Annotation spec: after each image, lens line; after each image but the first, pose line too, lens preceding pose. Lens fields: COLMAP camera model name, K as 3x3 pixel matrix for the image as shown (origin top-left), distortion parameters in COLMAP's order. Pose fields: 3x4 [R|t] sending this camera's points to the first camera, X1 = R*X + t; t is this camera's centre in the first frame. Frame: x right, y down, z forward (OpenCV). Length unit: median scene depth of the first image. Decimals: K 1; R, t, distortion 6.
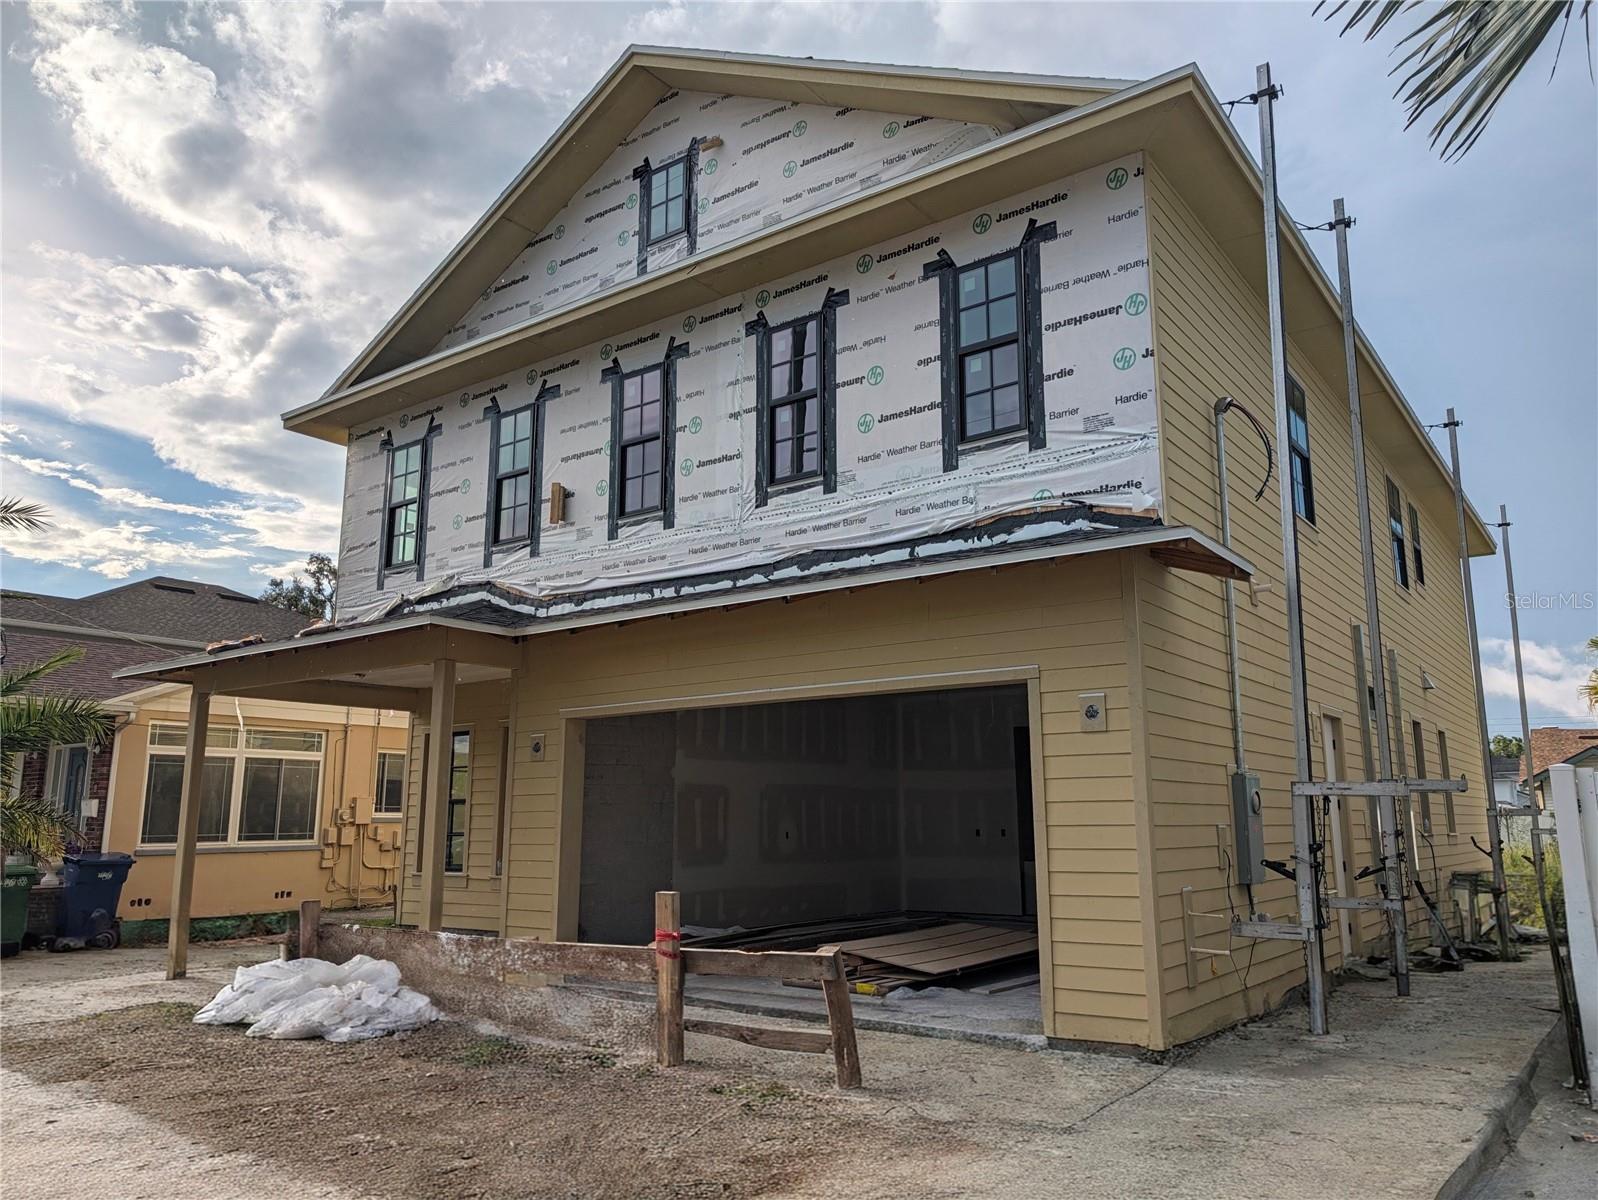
lens RADIAL K [[1149.8, 0, 800.6], [0, 1149.8, 595.7], [0, 0, 1]] dist [0.020269, -0.013683]
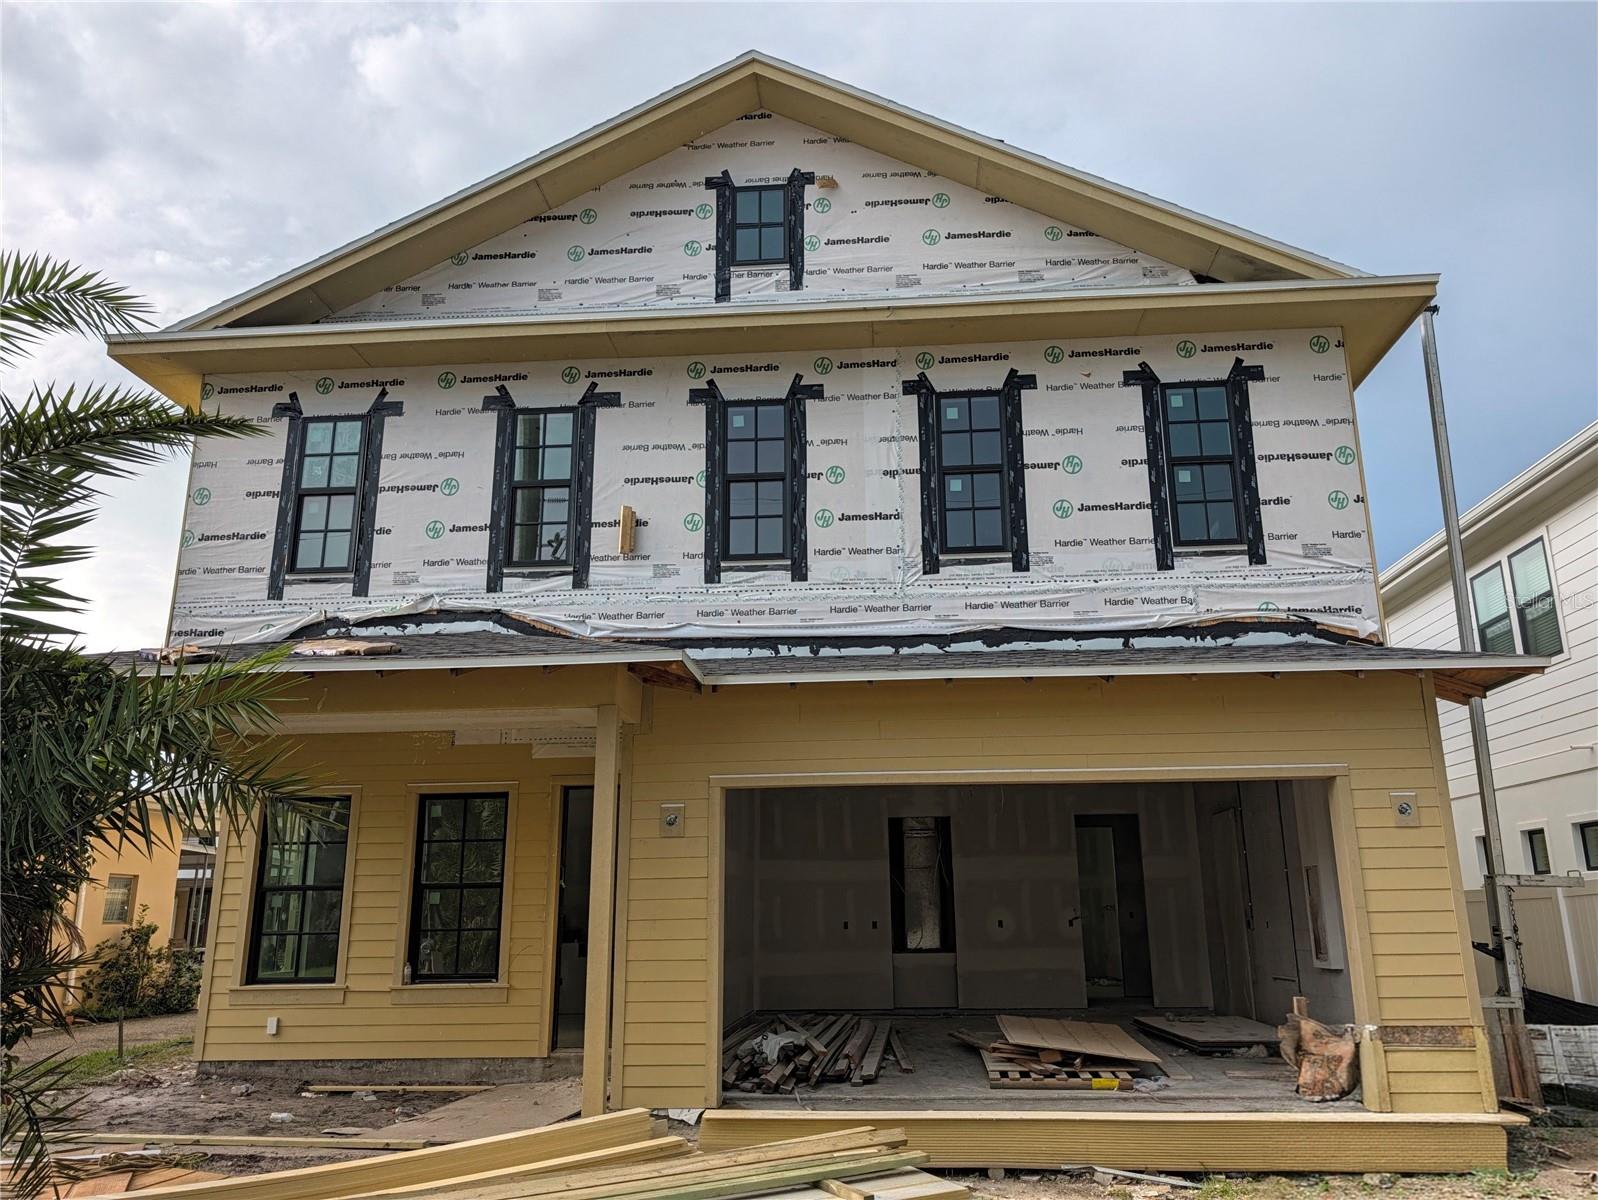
lens RADIAL K [[1149.8, 0, 800.4], [0, 1149.8, 611.1], [0, 0, 1]] dist [0.020269, -0.013683]
pose [[0.845839, 0.130496, 0.517231, -0.585705], [-0.096311, 0.991040, -0.092538, 0.048978], [-0.524672, 0.028457, 0.850829, 0.237640]]
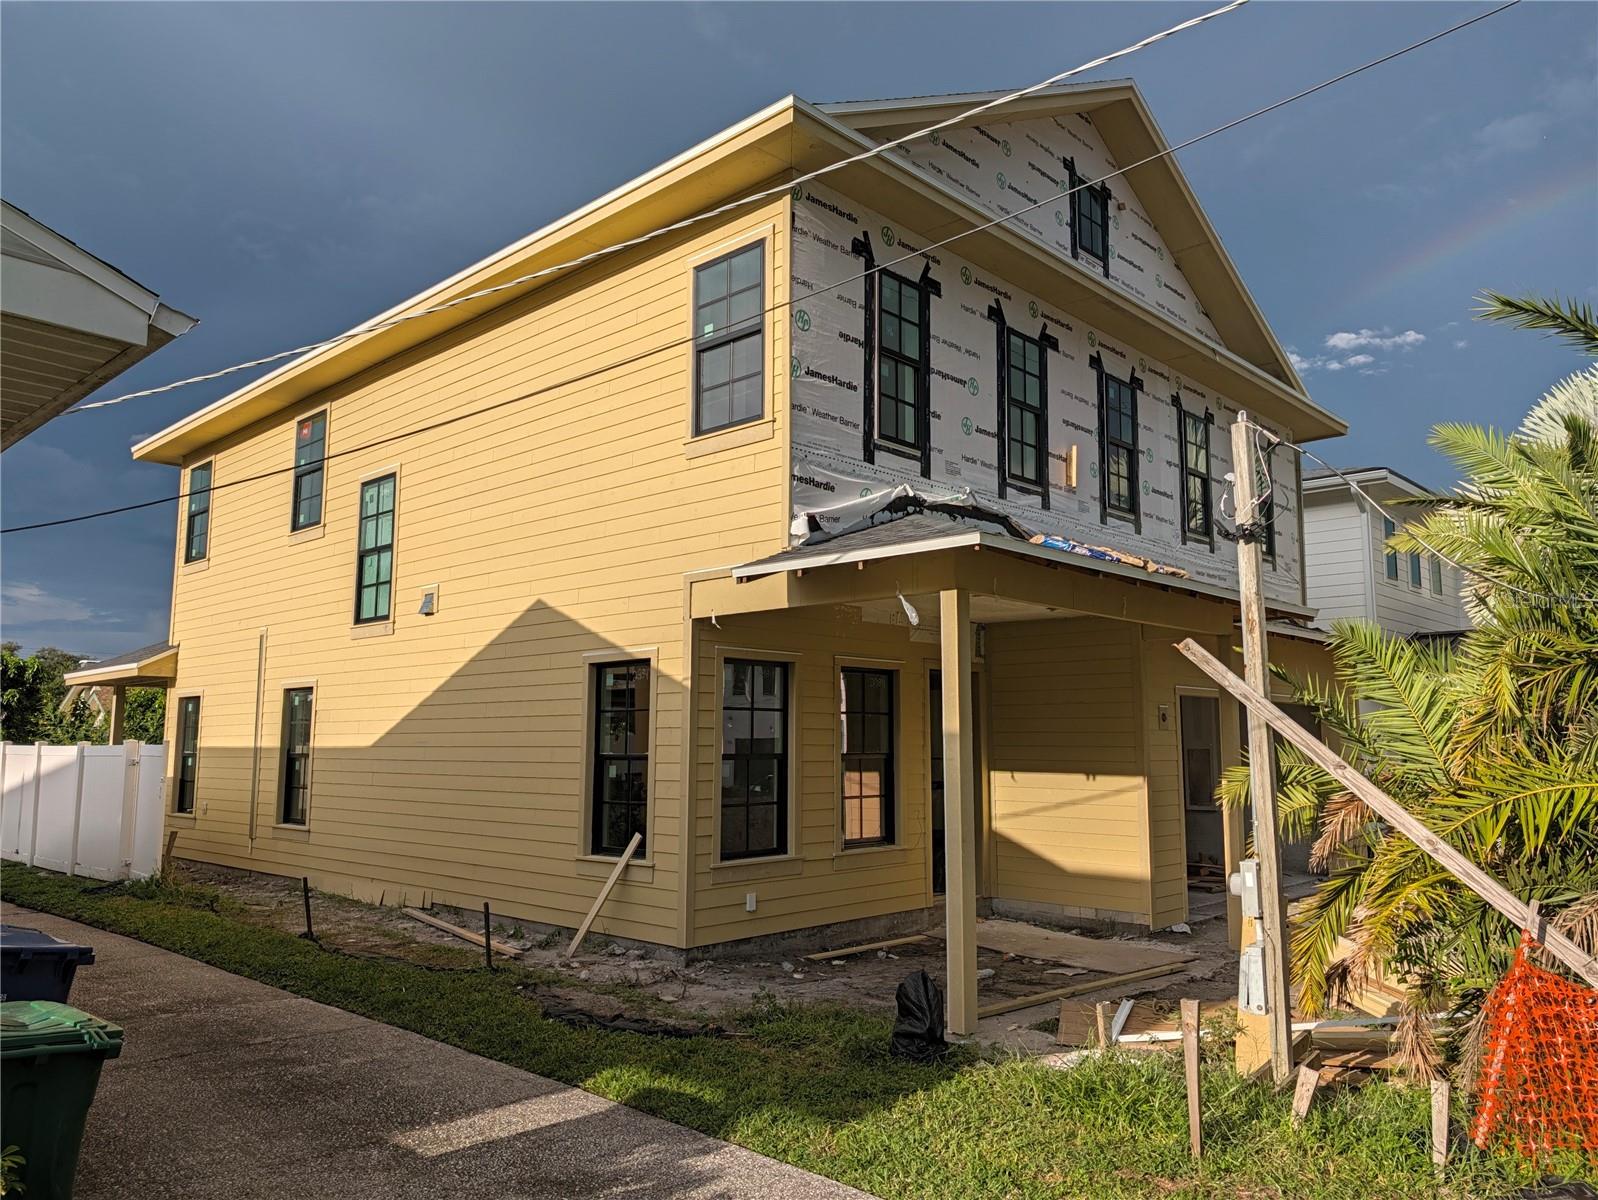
lens RADIAL K [[1149.8, 0, 800.6], [0, 1149.8, 599.4], [0, 0, 1]] dist [0.020269, -0.013683]
pose [[0.118805, 0.125082, 0.985008, -1.327395], [-0.197558, 0.975177, -0.100005, 0.195318], [-0.973065, -0.182715, 0.140566, 1.174668]]
